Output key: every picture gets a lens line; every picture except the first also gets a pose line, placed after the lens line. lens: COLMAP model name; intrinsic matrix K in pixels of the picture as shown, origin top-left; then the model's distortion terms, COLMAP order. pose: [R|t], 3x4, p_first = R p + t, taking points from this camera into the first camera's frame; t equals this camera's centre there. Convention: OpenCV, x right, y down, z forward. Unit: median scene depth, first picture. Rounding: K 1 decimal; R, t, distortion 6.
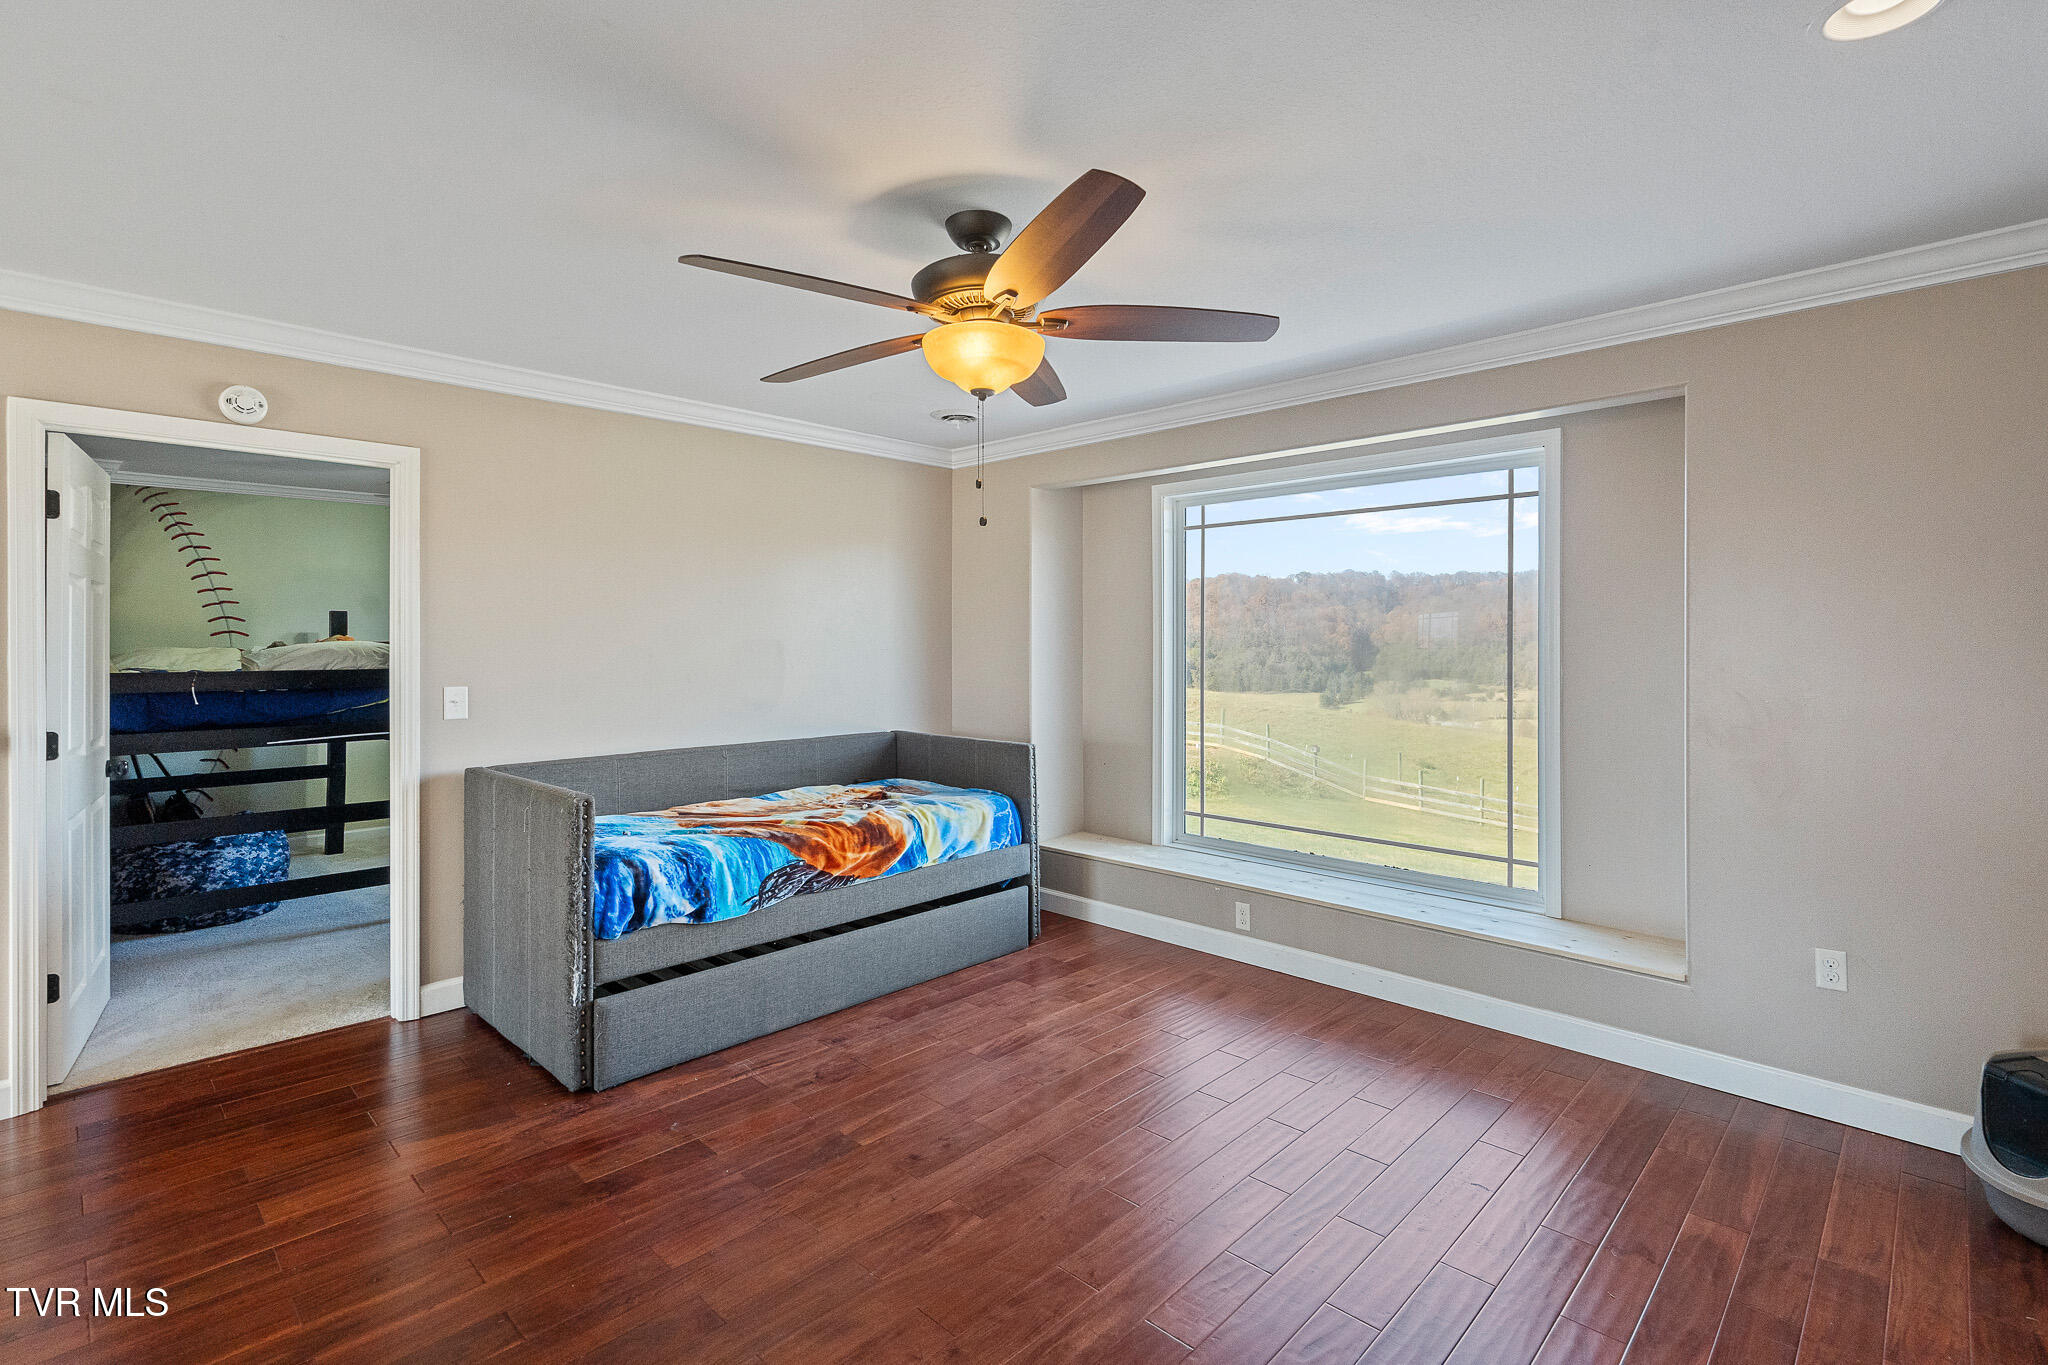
lens RADIAL K [[946.7, 0, 1029.5], [0, 946.7, 676.6], [0, 0, 1]] dist [0.000618, -0.000225]
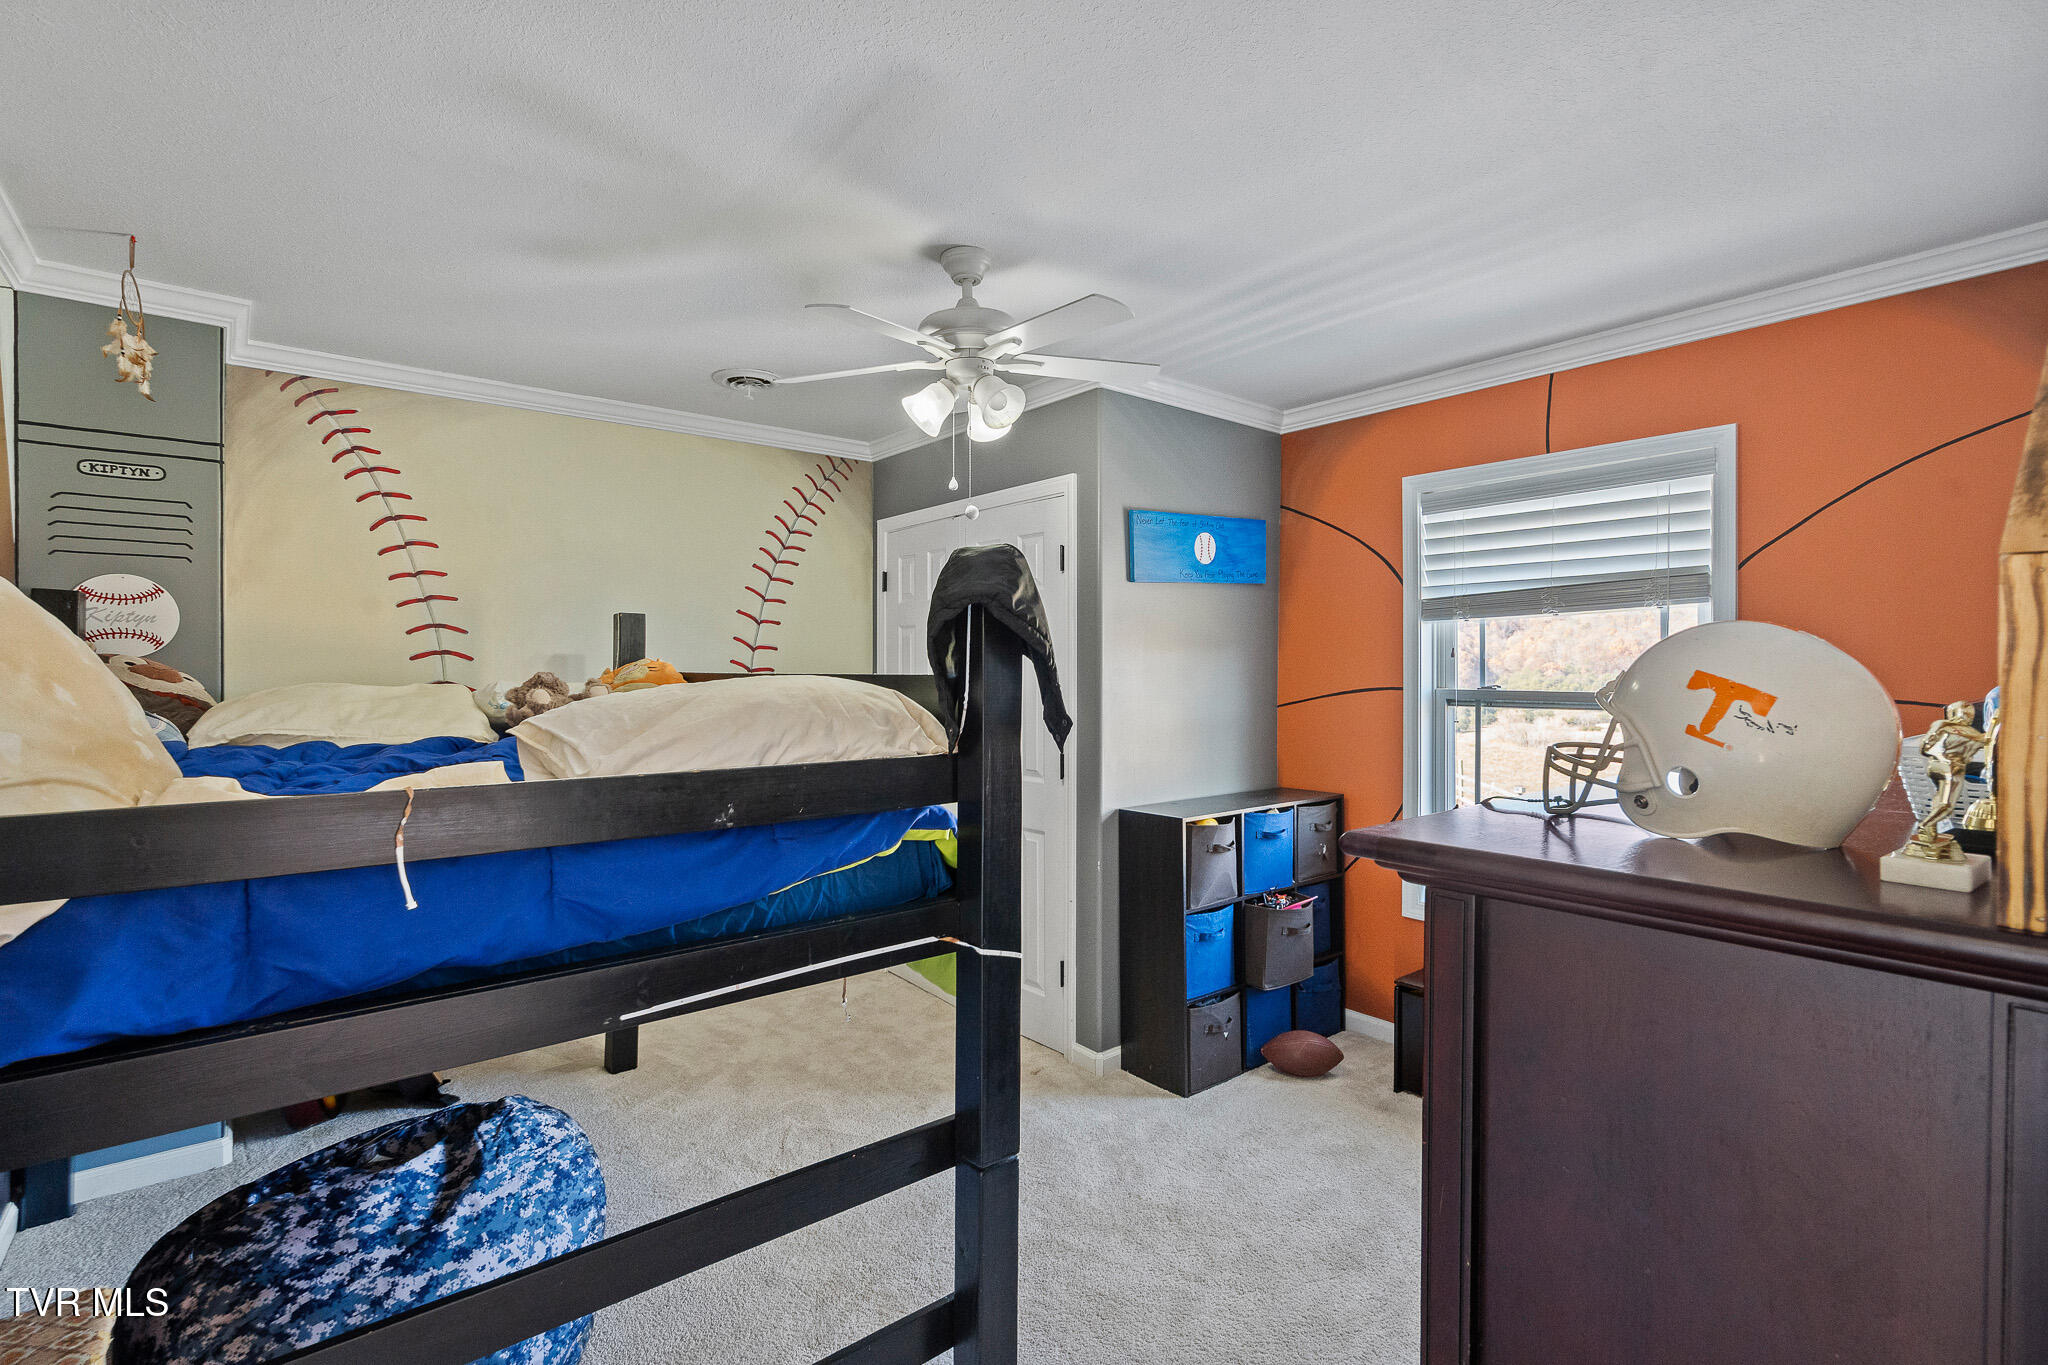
lens RADIAL K [[946.7, 0, 1021.1], [0, 946.7, 683.4], [0, 0, 1]] dist [0.000618, -0.000225]
pose [[0.992473, -0.005801, -0.122326, -0.449286], [0.004808, 0.999953, -0.008411, -0.023408], [0.122369, 0.007759, 0.992454, 0.502349]]
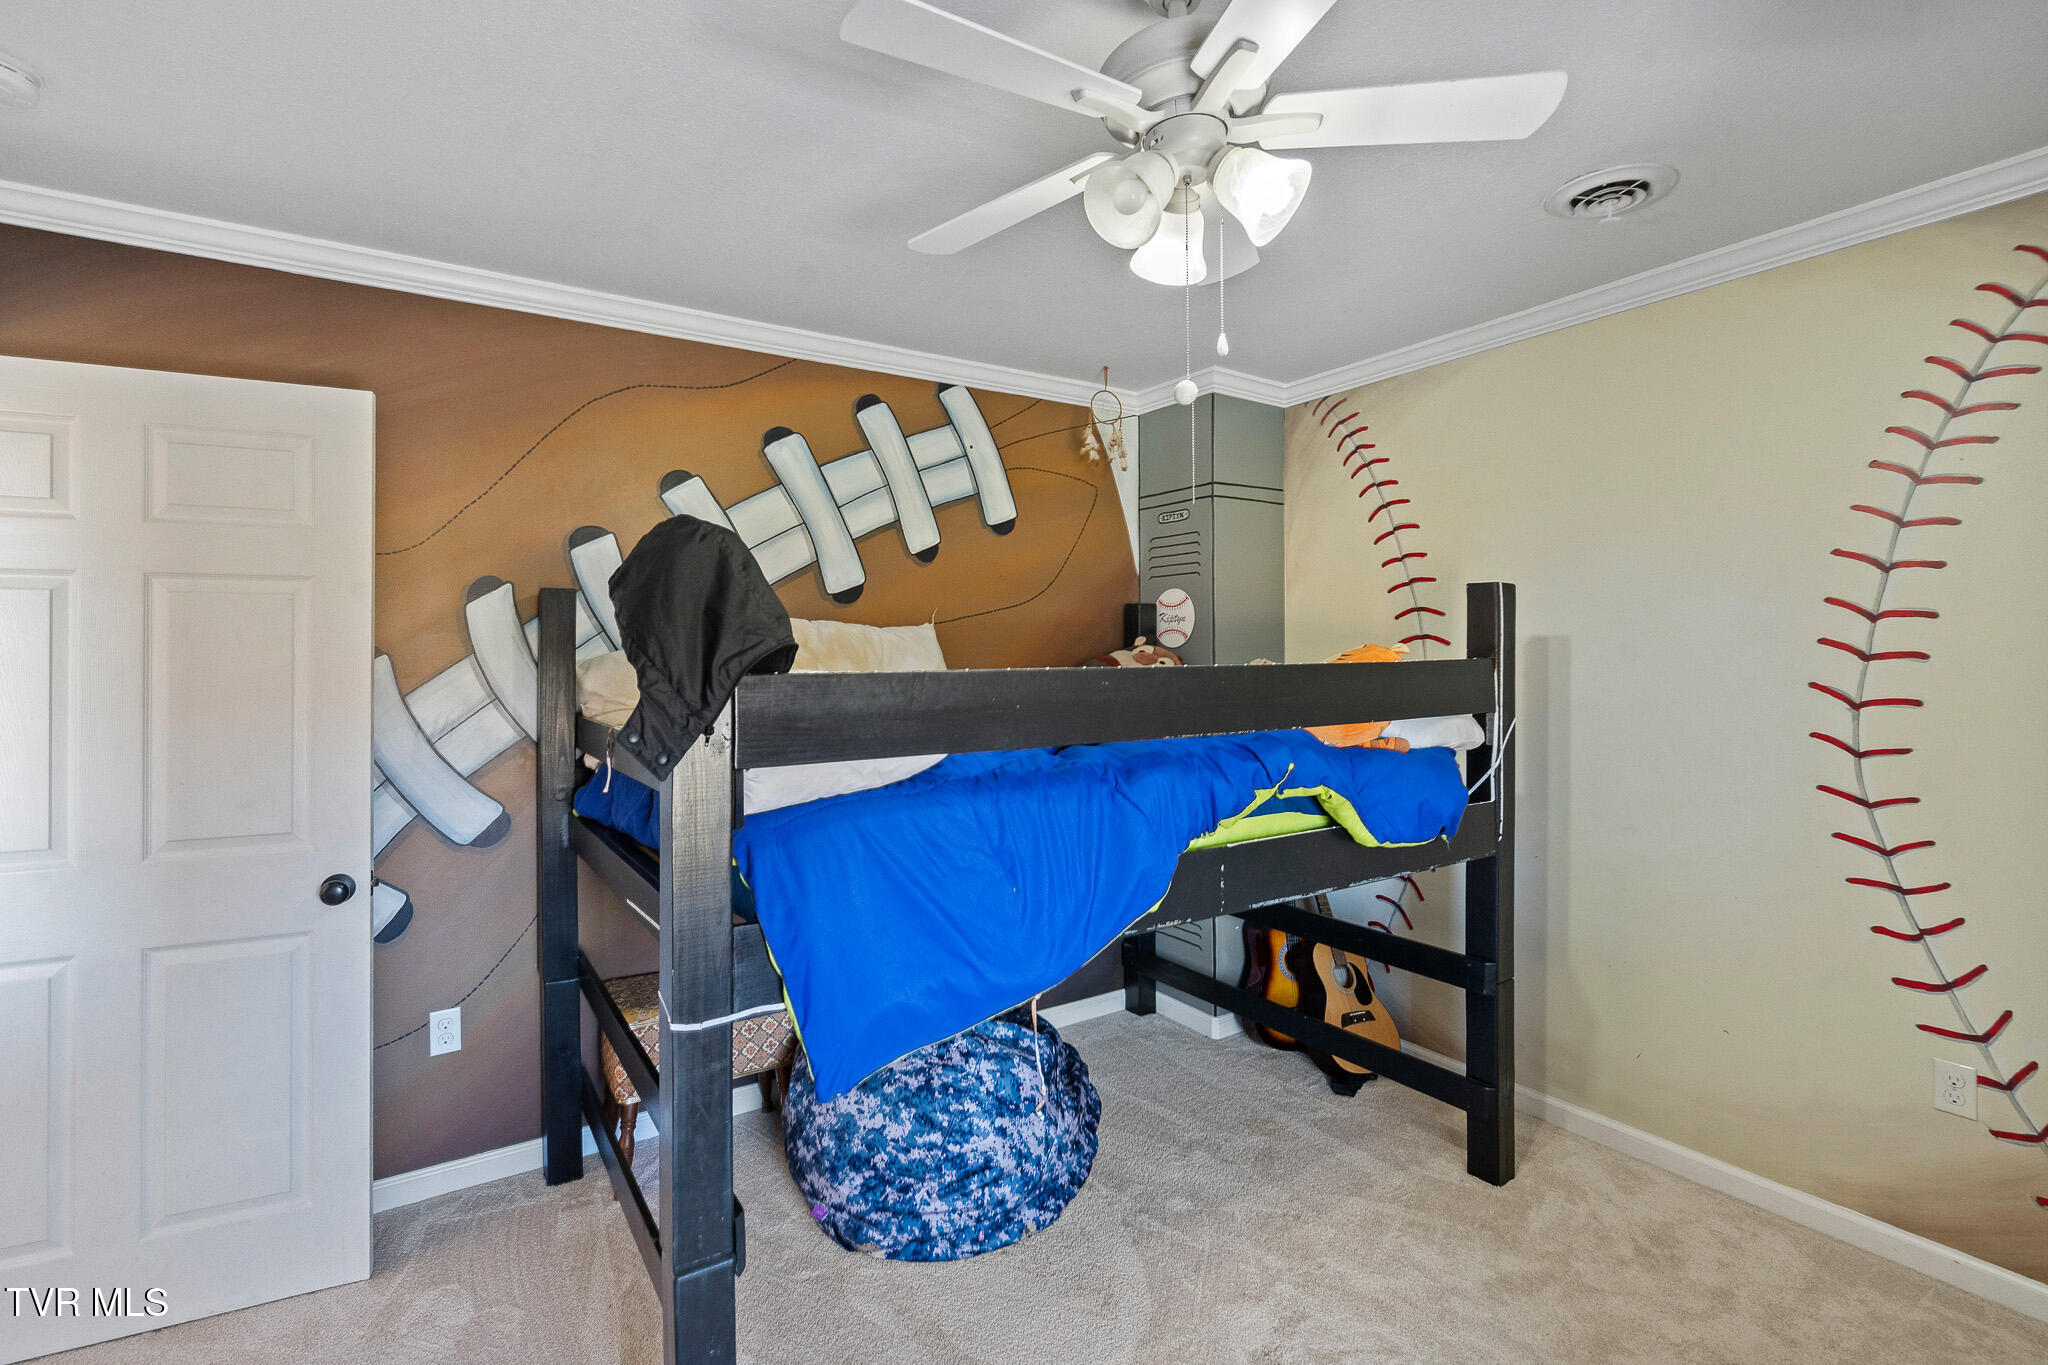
lens RADIAL K [[946.7, 0, 998.0], [0, 946.7, 648.9], [0, 0, 1]] dist [0.000618, -0.000225]
pose [[-0.235570, -0.007551, -0.971828, -0.289175], [-0.017652, 0.999838, -0.003490, -0.034792], [0.971697, 0.016332, -0.235665, 0.893629]]
